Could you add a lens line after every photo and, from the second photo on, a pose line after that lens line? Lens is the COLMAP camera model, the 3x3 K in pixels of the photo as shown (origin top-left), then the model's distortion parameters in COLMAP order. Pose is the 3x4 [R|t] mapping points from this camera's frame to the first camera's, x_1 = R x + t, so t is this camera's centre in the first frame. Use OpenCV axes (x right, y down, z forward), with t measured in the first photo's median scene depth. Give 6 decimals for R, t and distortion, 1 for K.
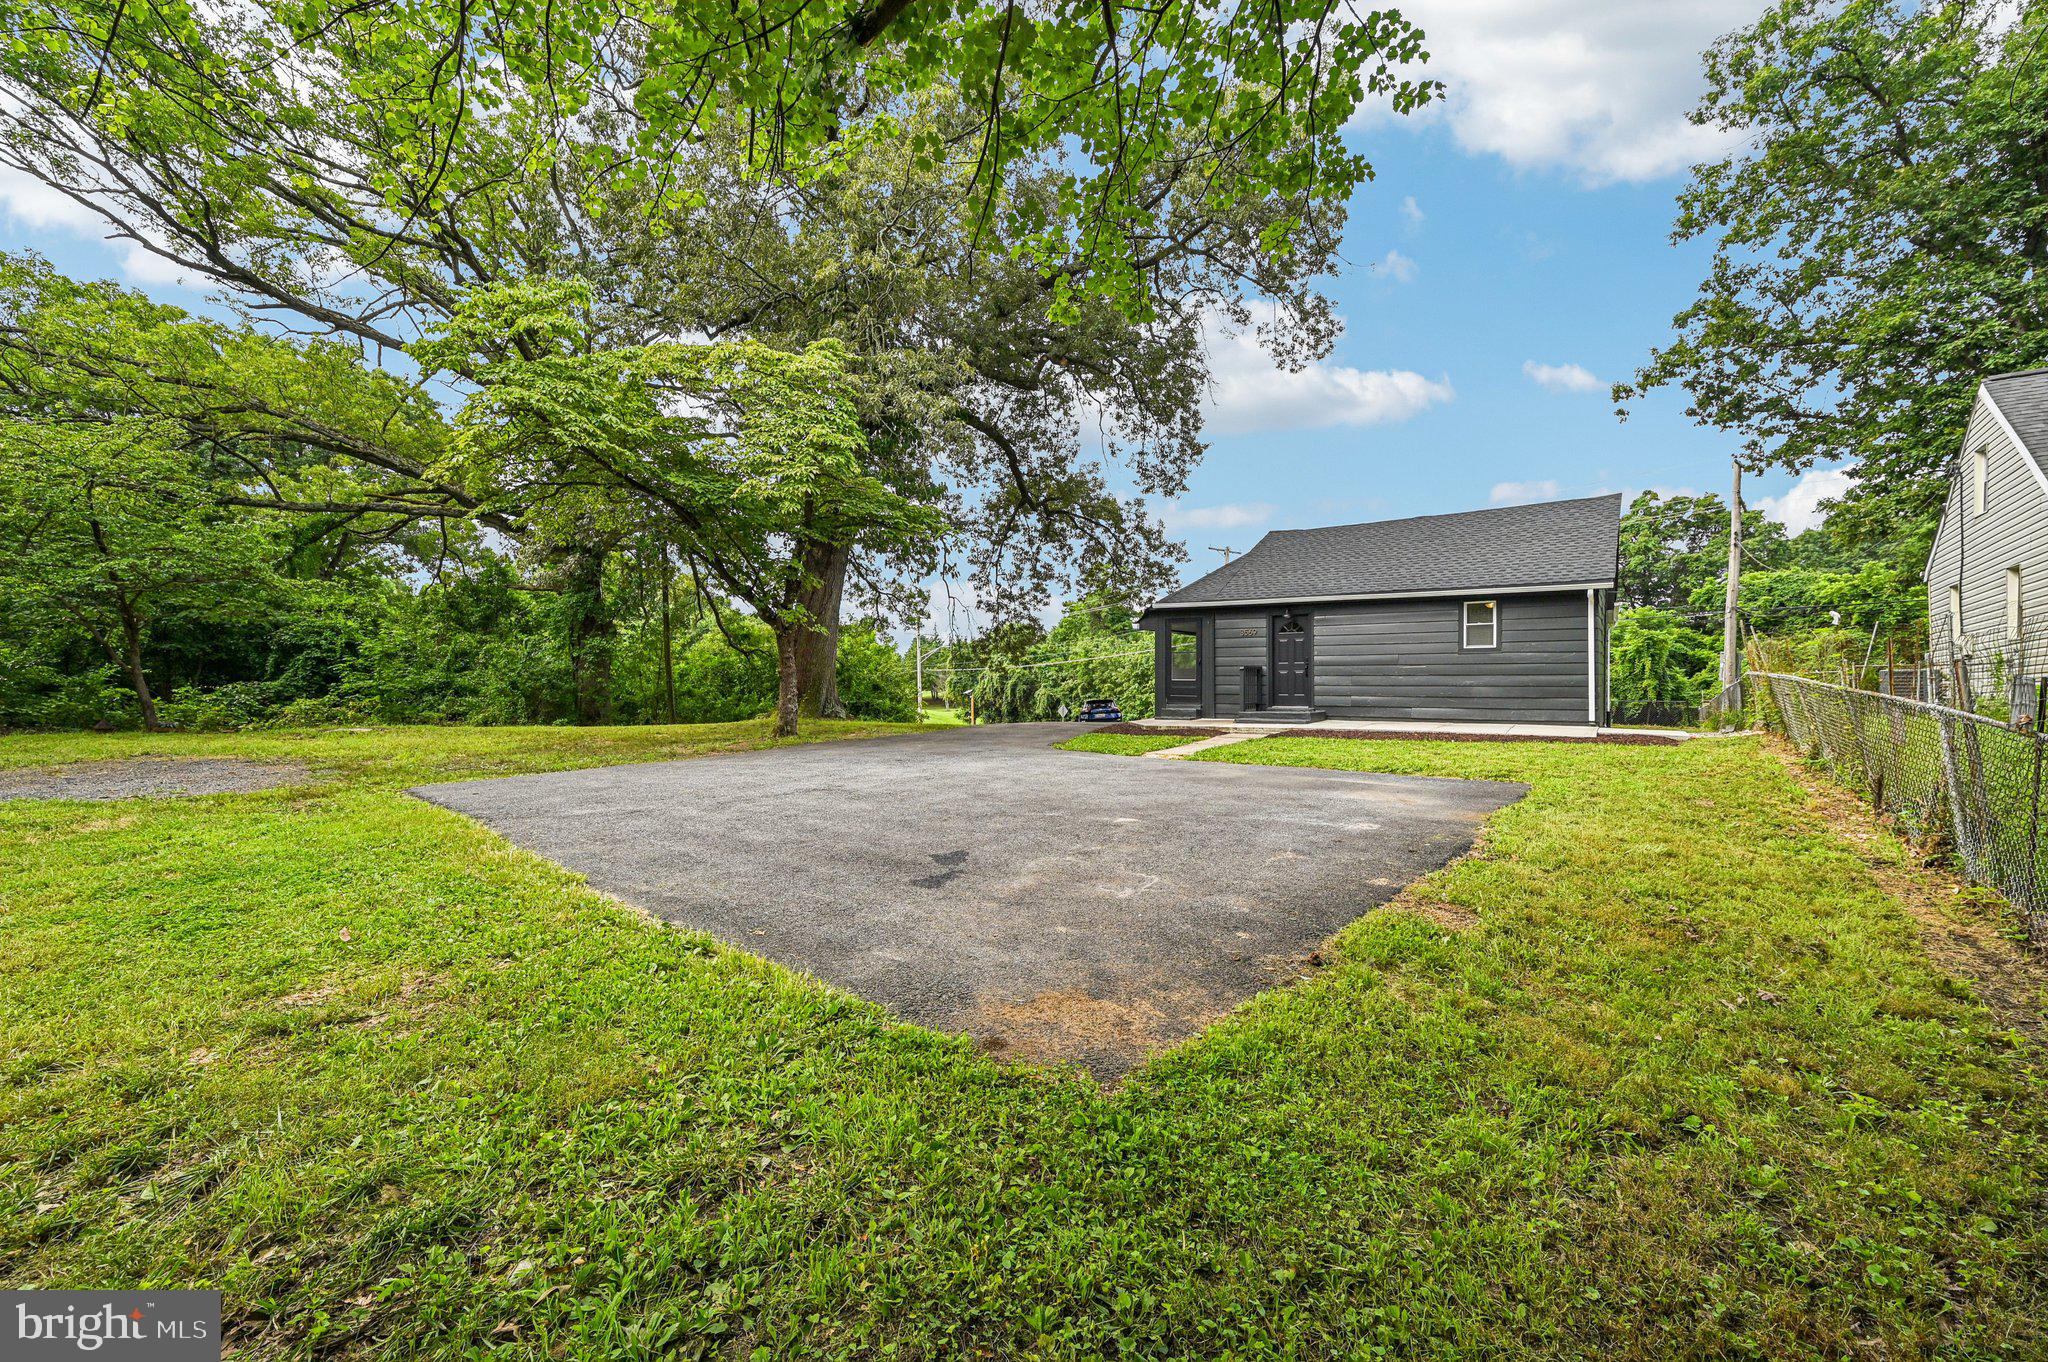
lens RADIAL K [[833.8, 0, 1022.7], [0, 833.8, 679.8], [0, 0, 1]] dist [0.000413, -0.001170]
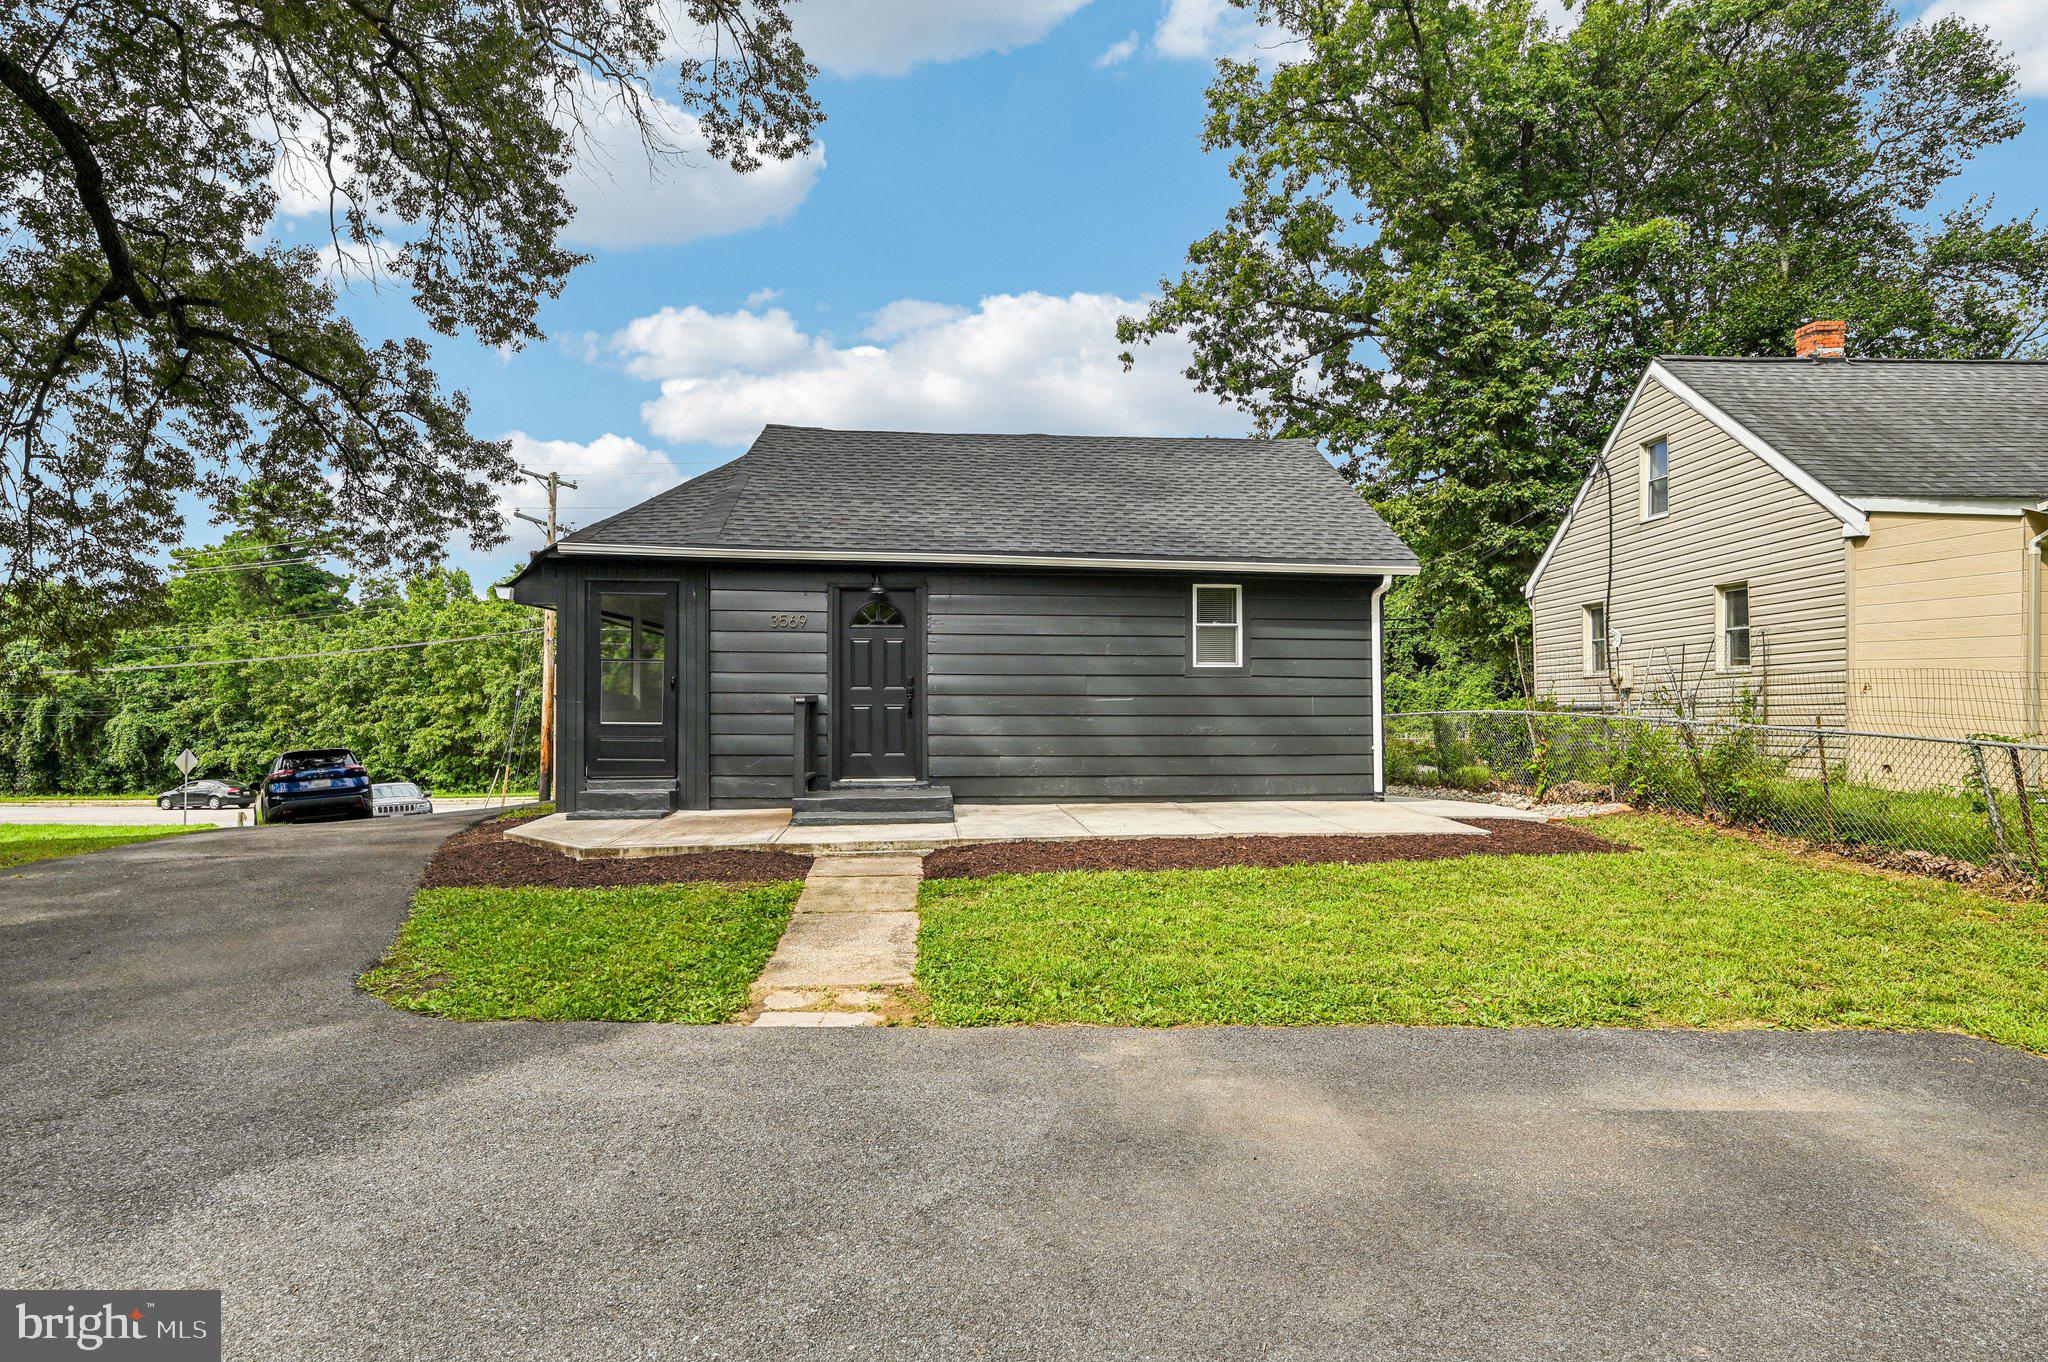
lens RADIAL K [[1108.2, 0, 1025.0], [0, 1108.2, 684.1], [0, 0, 1]] dist [-0.004190, -0.000658]
pose [[0.750119, 0.008398, 0.661249, -0.021067], [-0.004148, 0.999959, -0.007994, -0.010029], [-0.661289, 0.003254, 0.750124, 0.261716]]
